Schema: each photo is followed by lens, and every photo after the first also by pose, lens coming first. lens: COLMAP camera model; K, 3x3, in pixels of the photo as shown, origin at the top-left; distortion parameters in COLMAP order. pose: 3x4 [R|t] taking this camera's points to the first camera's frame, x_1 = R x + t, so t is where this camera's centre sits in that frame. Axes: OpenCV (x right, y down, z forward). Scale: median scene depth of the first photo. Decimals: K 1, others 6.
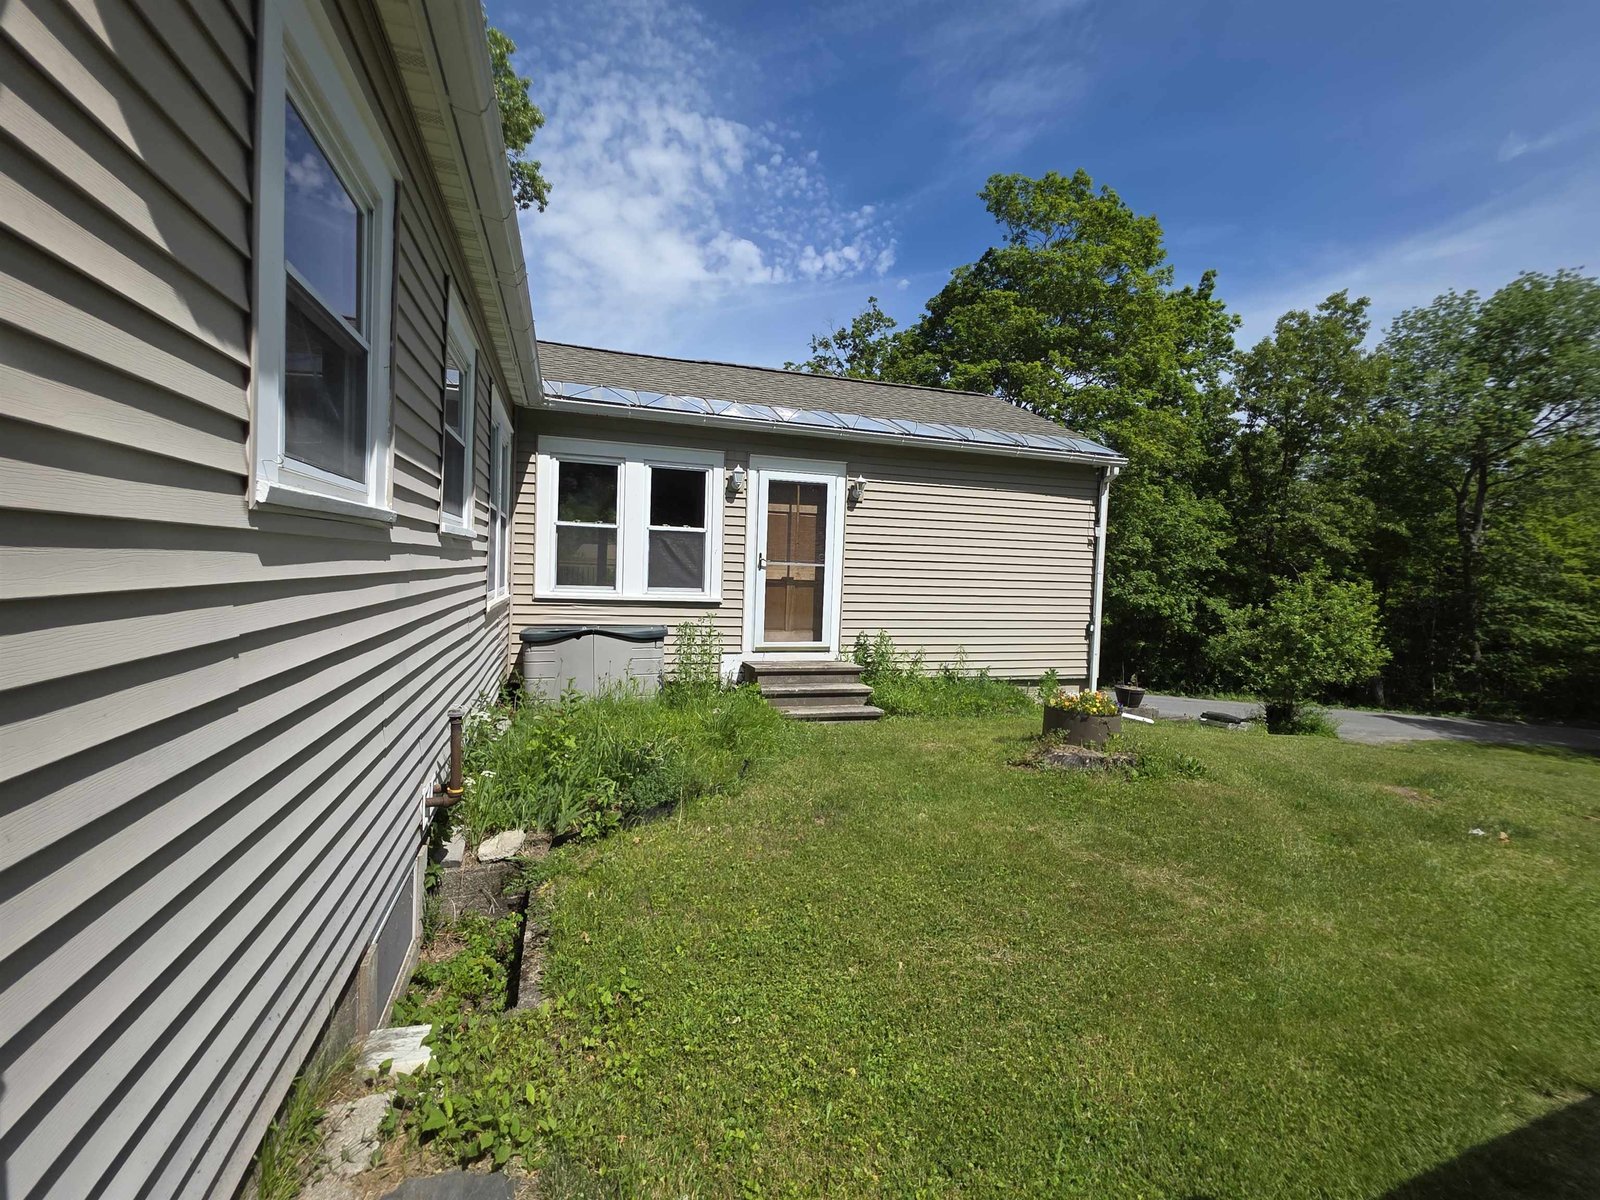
lens RADIAL K [[695.6, 0, 800.0], [0, 695.6, 600.0], [0, 0, 1]] dist [0.000792, 0.000015]
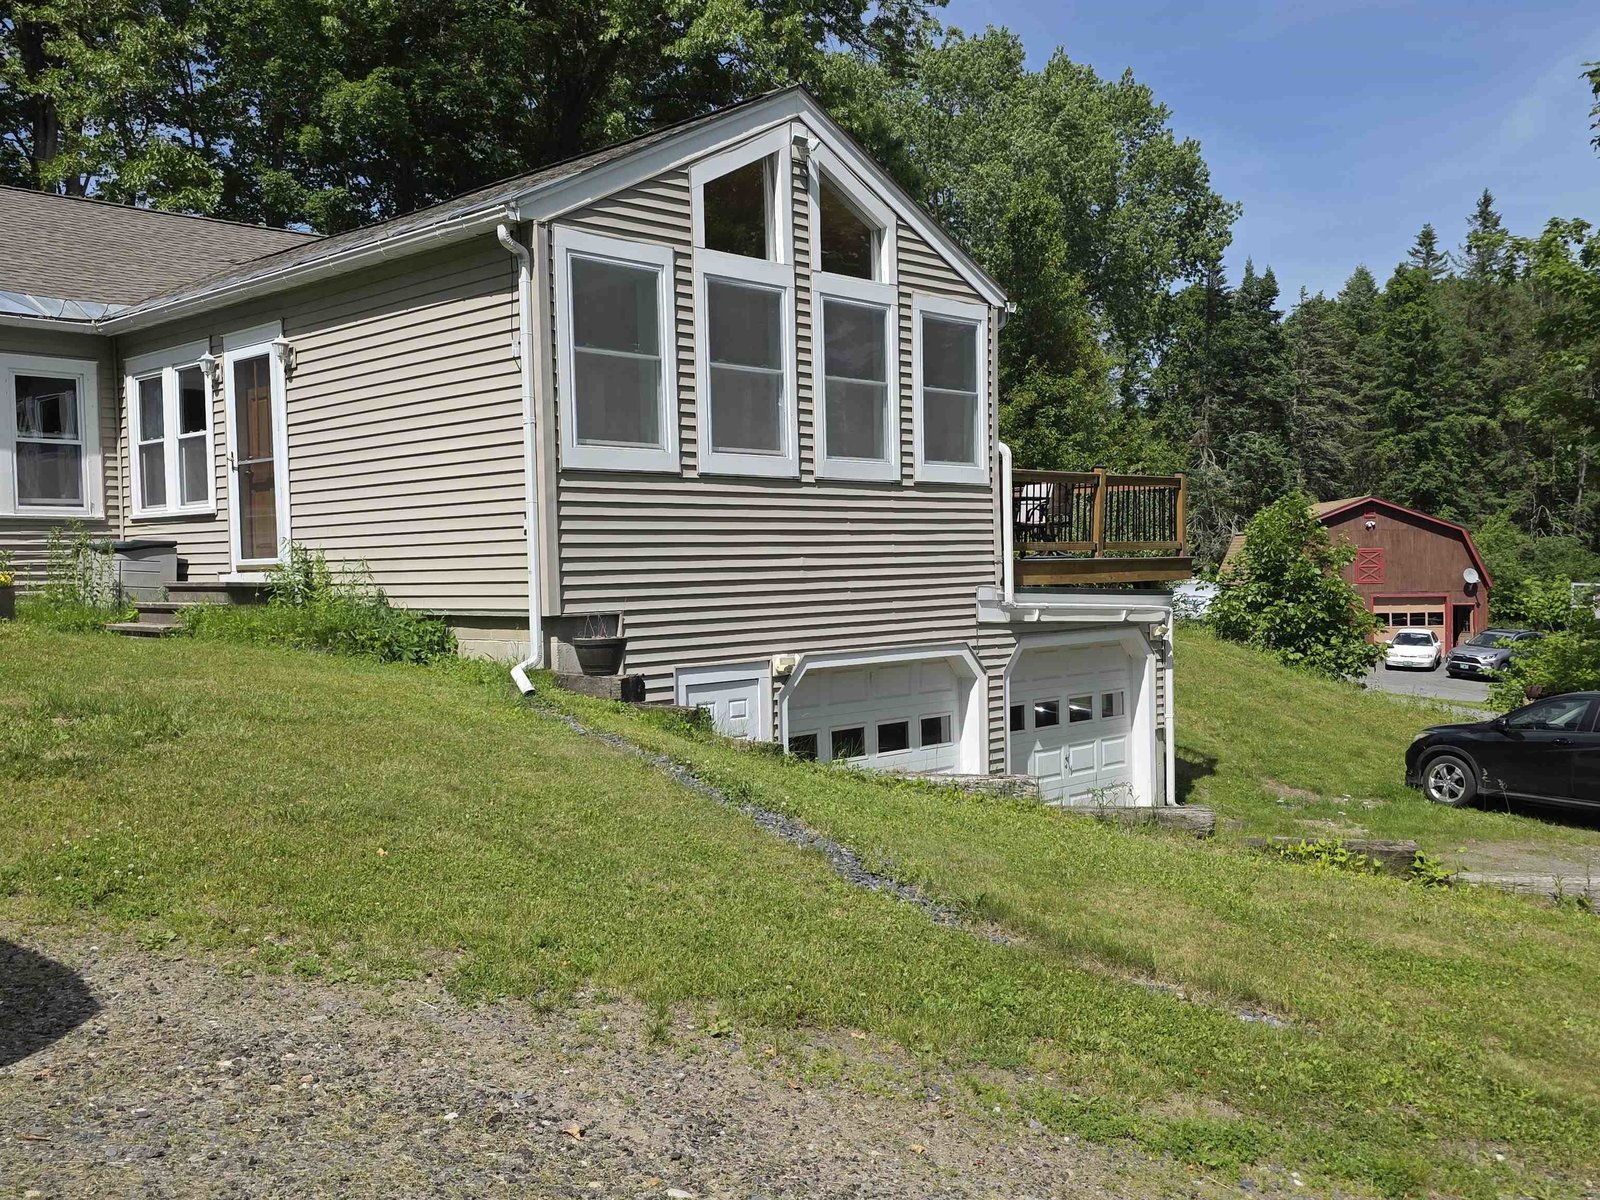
lens RADIAL K [[1503.7, 0, 800.0], [0, 1503.7, 600.0], [0, 0, 1]] dist [0.012648, 0.007575]
pose [[0.475842, -0.022593, -0.879241, 1.796869], [-0.005669, 0.999570, -0.028753, 0.153958], [0.879513, 0.018667, 0.475509, 0.726381]]
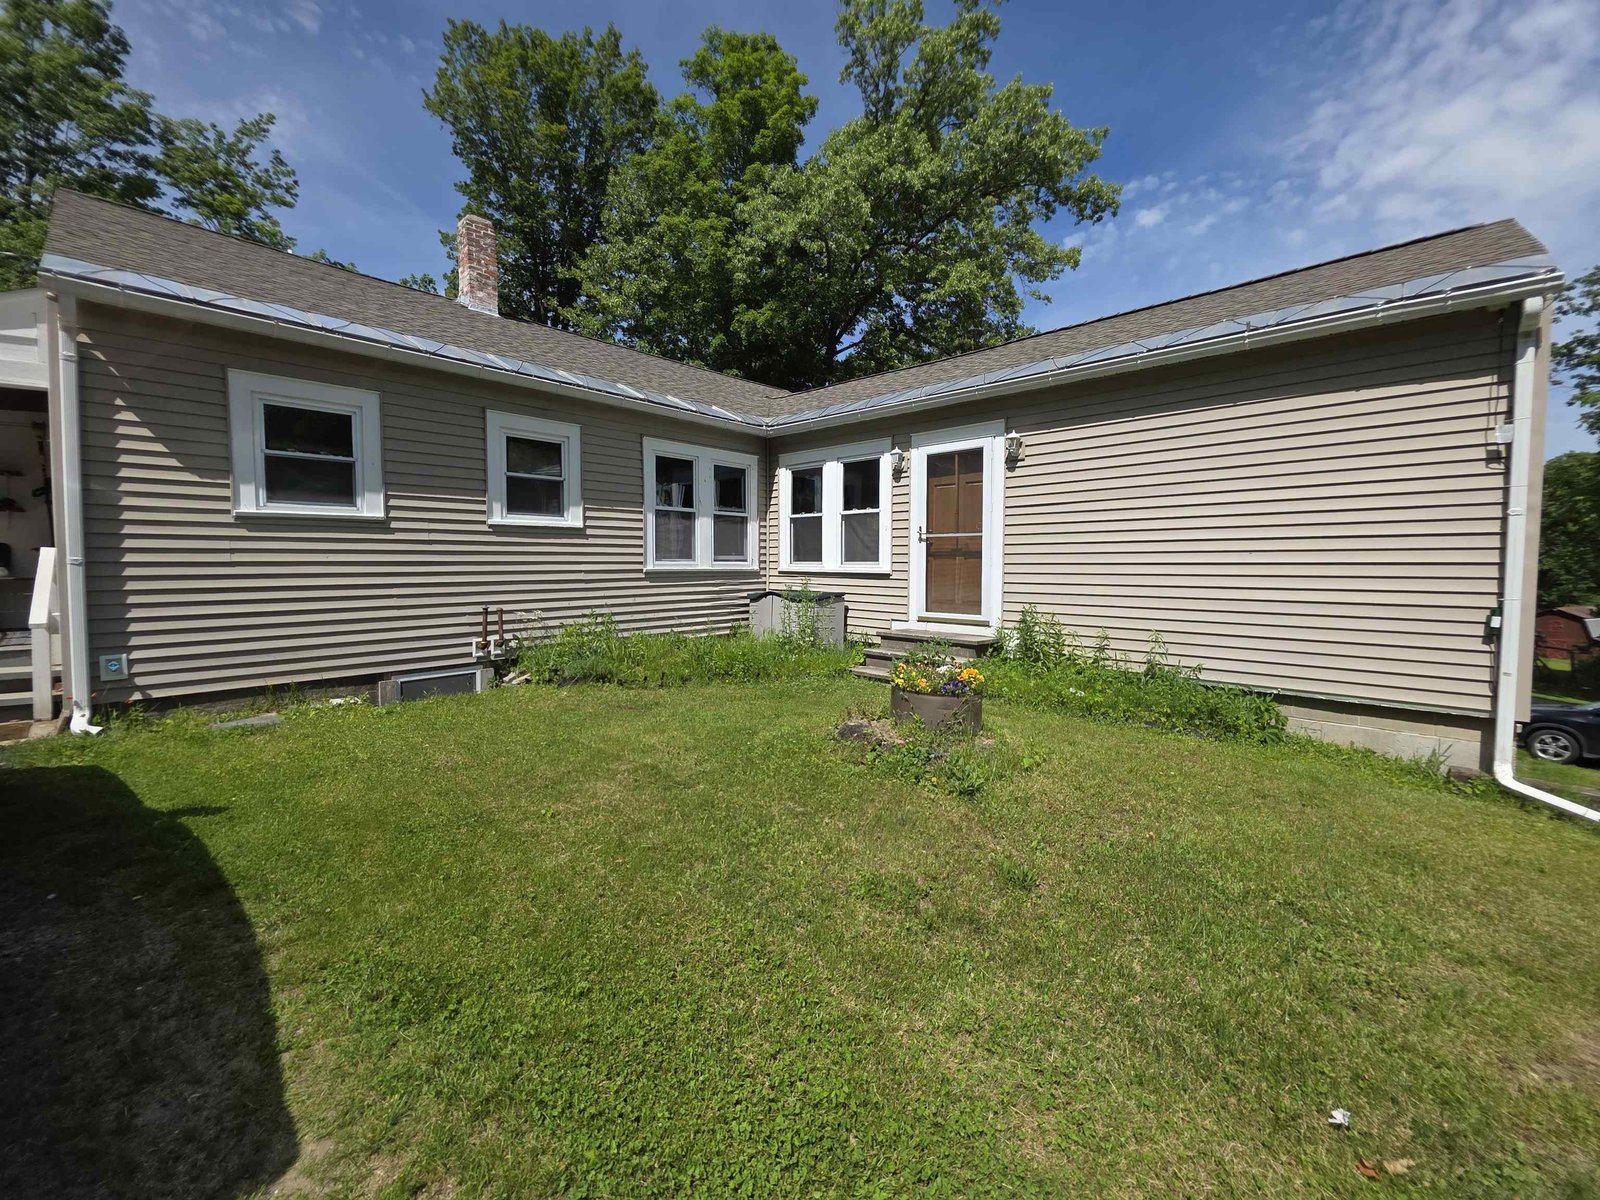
lens RADIAL K [[634.6, 0, 800.0], [0, 634.6, 600.0], [0, 0, 1]] dist [0.000298, -0.003483]
pose [[0.478452, 0.019250, -0.877902, 0.678573], [-0.025470, 0.999643, 0.008039, 0.039116], [0.877744, 0.018514, 0.478772, 0.374691]]
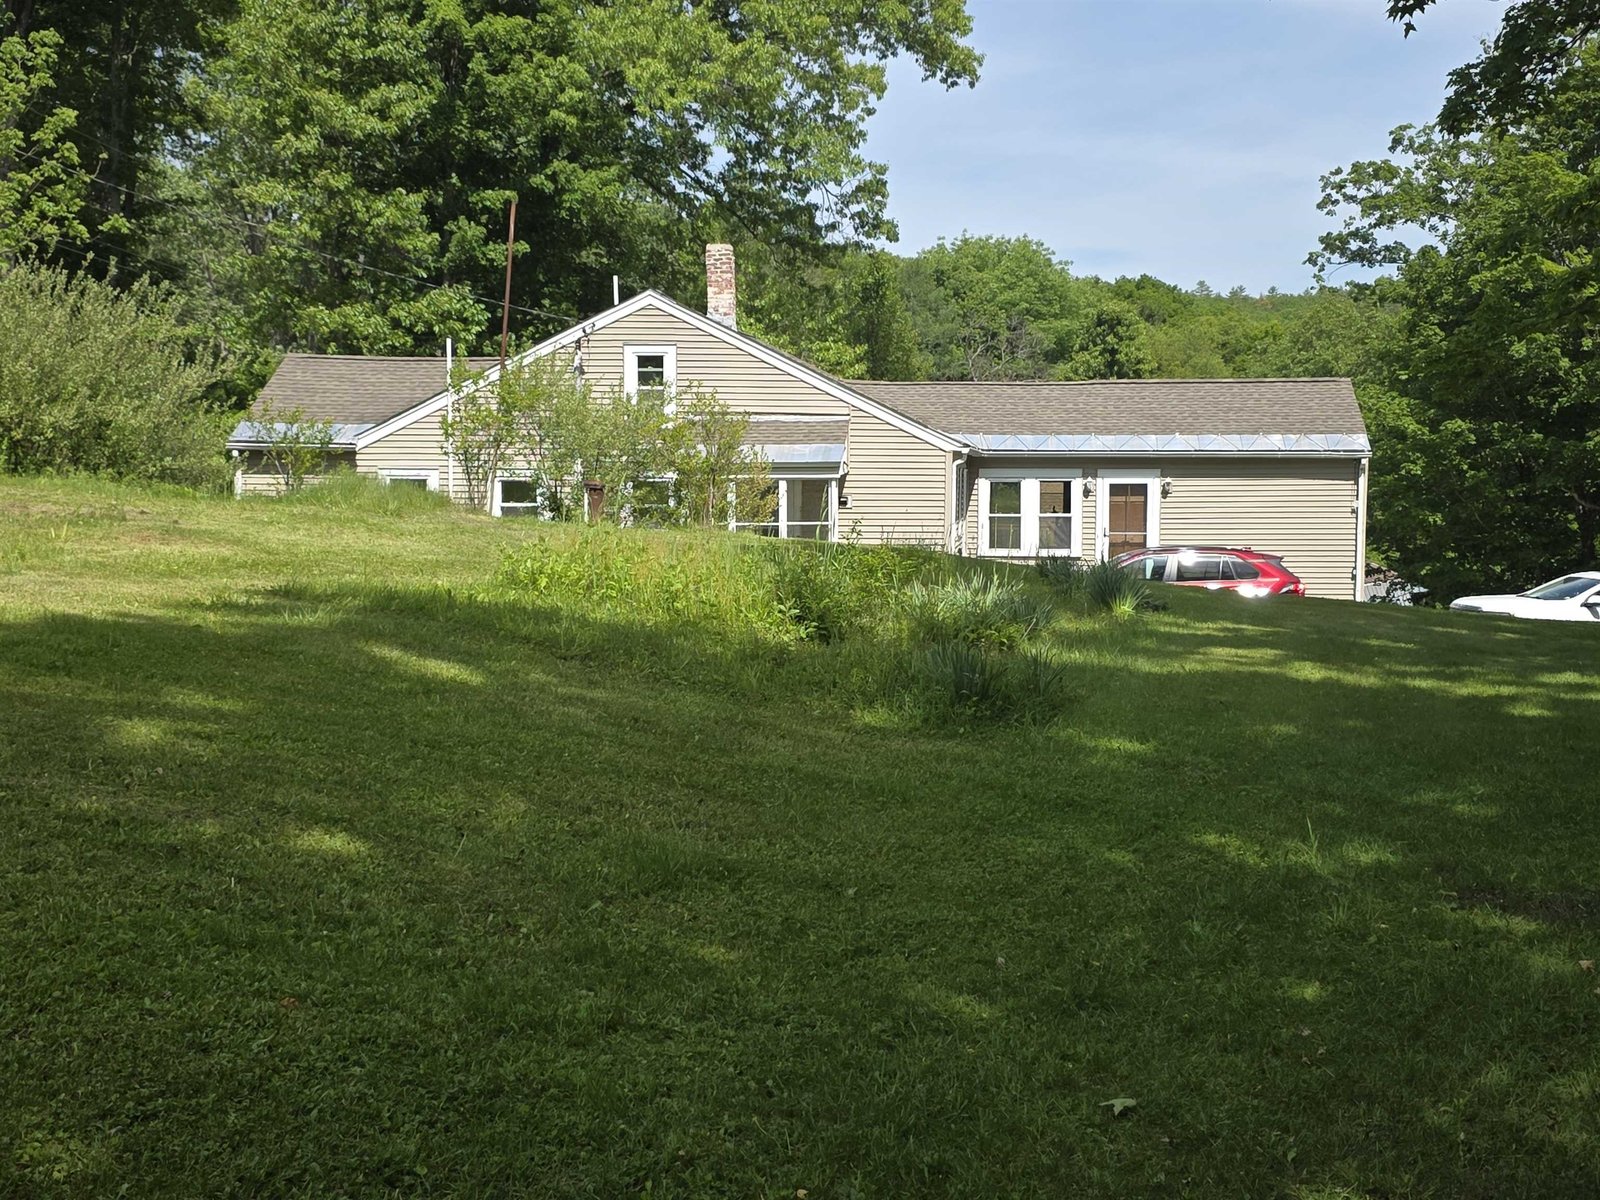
lens RADIAL K [[2106.0, 0, 800.0], [0, 2106.0, 600.0], [0, 0, 1]] dist [-0.018163, -0.032672]
pose [[0.907530, -0.002919, -0.419977, 1.364326], [0.011131, 0.999792, 0.017105, 0.011861], [0.419840, -0.020198, 0.907373, -3.797361]]
